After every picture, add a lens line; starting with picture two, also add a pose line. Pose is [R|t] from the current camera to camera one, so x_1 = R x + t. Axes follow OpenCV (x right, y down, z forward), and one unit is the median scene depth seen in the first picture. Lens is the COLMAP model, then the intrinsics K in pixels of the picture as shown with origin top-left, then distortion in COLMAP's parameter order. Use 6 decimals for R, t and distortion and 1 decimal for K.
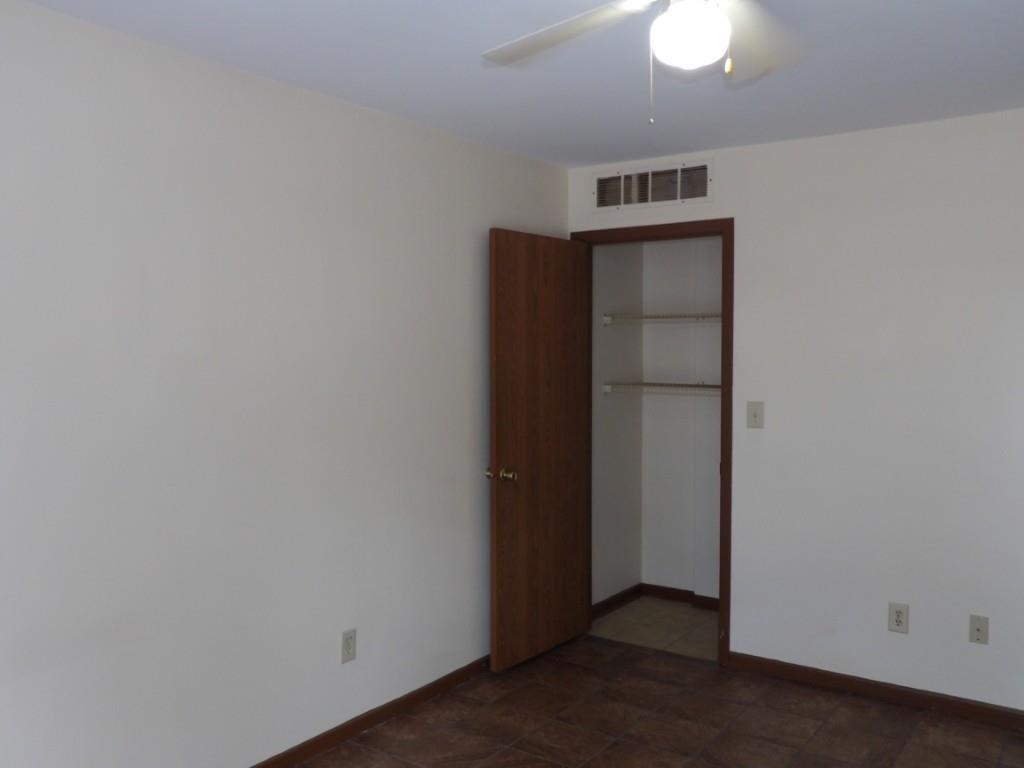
lens RADIAL K [[885.3, 0, 506.7], [0, 885.3, 379.8], [0, 0, 1]] dist [-0.014924, 0.045202]
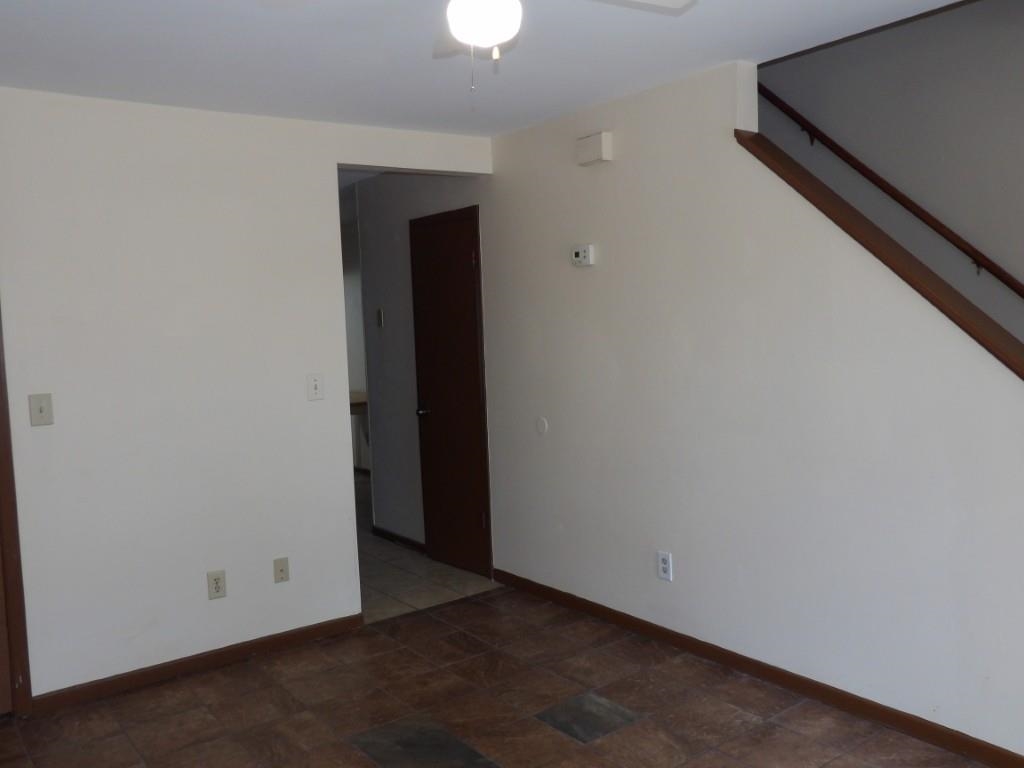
lens RADIAL K [[872.9, 0, 512.0], [0, 872.9, 384.0], [0, 0, 1]] dist [-0.003855, 0.005375]
pose [[0.305271, -0.079916, 0.948906, -0.412499], [0.067745, 0.995770, 0.062069, -0.007363], [-0.949853, 0.045335, 0.309394, 0.343213]]
